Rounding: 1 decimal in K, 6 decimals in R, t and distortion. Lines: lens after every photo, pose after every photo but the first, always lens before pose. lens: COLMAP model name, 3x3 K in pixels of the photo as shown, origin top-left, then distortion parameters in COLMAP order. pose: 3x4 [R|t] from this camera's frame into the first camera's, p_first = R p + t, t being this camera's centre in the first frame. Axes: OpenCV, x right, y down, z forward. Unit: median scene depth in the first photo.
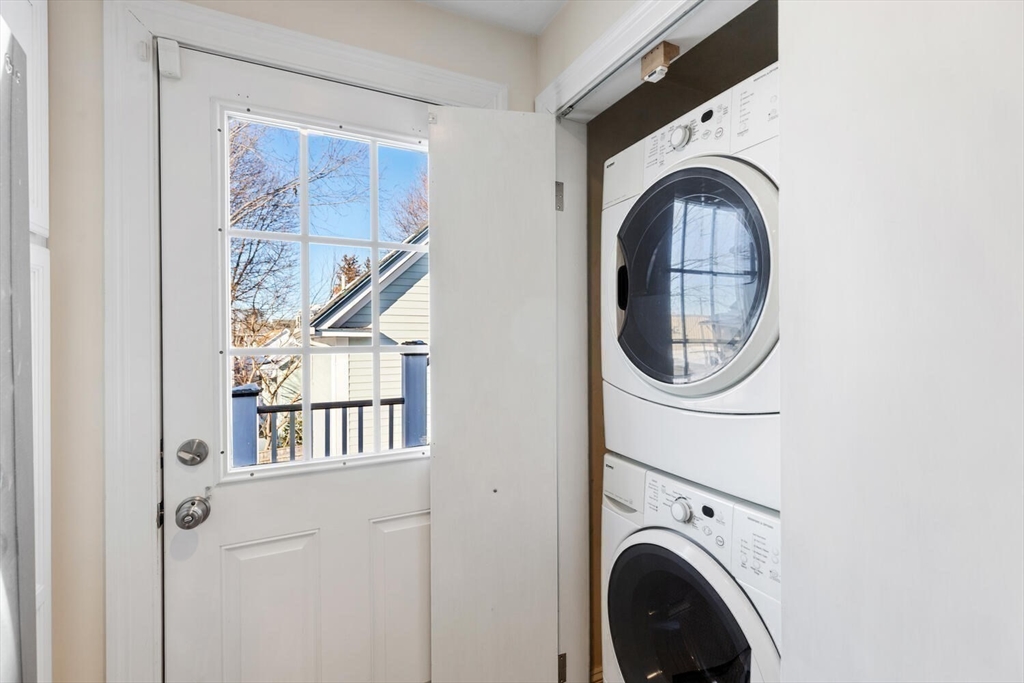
lens RADIAL K [[460.7, 0, 512.0], [0, 460.7, 341.5], [0, 0, 1]] dist [-0.000195, -0.000023]
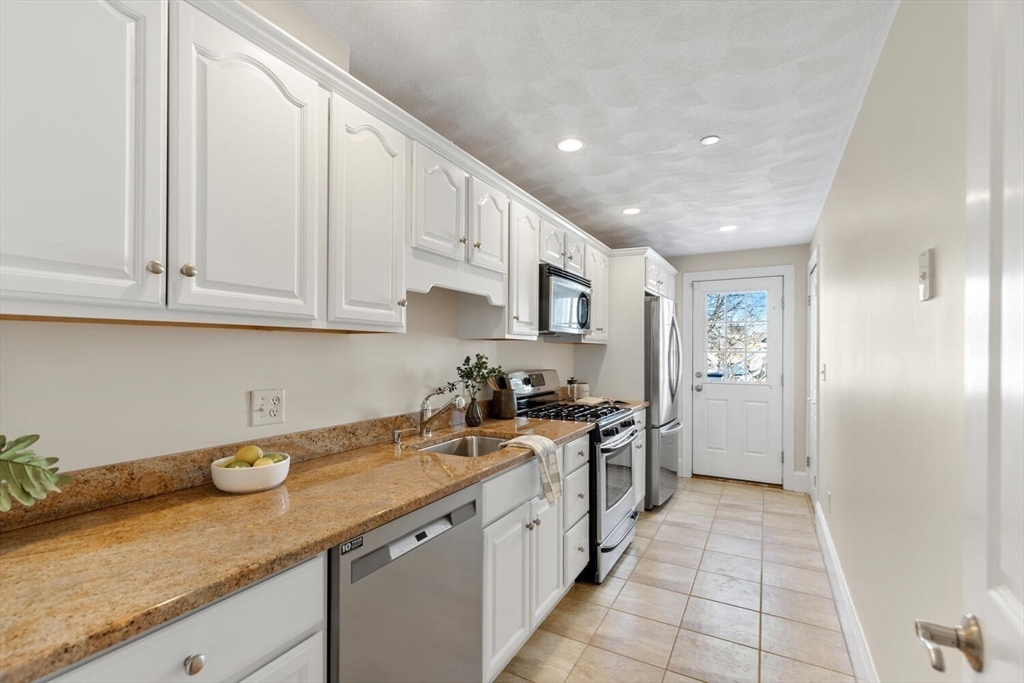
lens RADIAL K [[460.7, 0, 512.0], [0, 460.7, 341.5], [0, 0, 1]] dist [-0.000195, -0.000023]
pose [[0.569590, -0.009806, -0.821871, 0.333531], [-0.013437, 0.999684, -0.021240, 0.008312], [0.821819, 0.023142, 0.569278, -0.520401]]
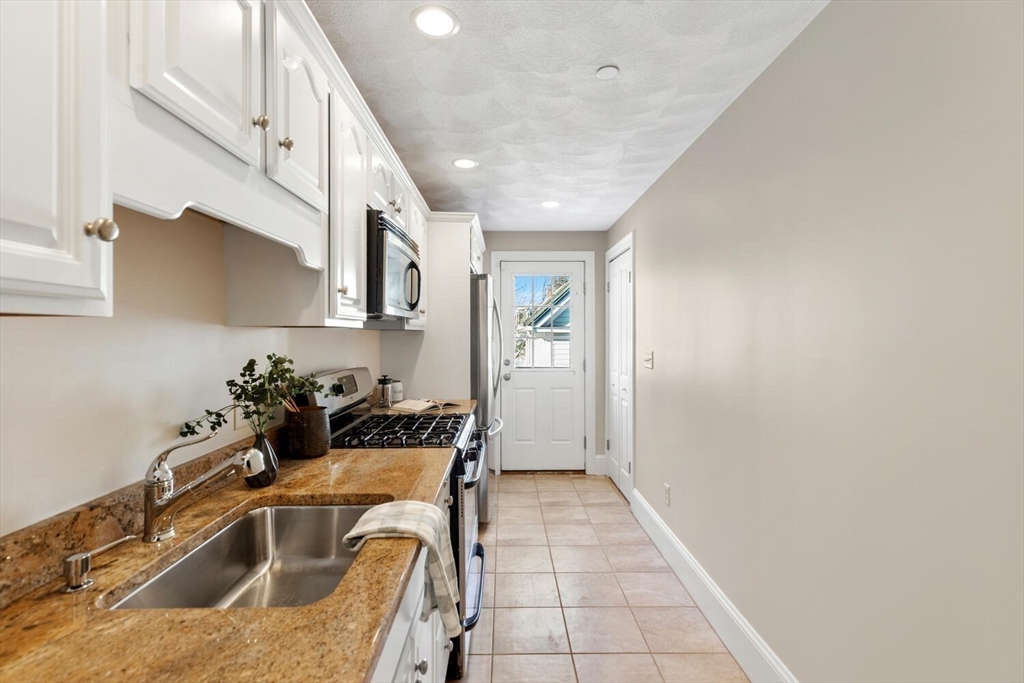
lens RADIAL K [[464.5, 0, 507.7], [0, 464.5, 329.5], [0, 0, 1]] dist [0.004802, 0.000061]
pose [[0.899104, 0.001093, -0.437733, 0.192329], [-0.007477, 0.999889, -0.012861, 0.001632], [0.437671, 0.014836, 0.899013, -0.469177]]
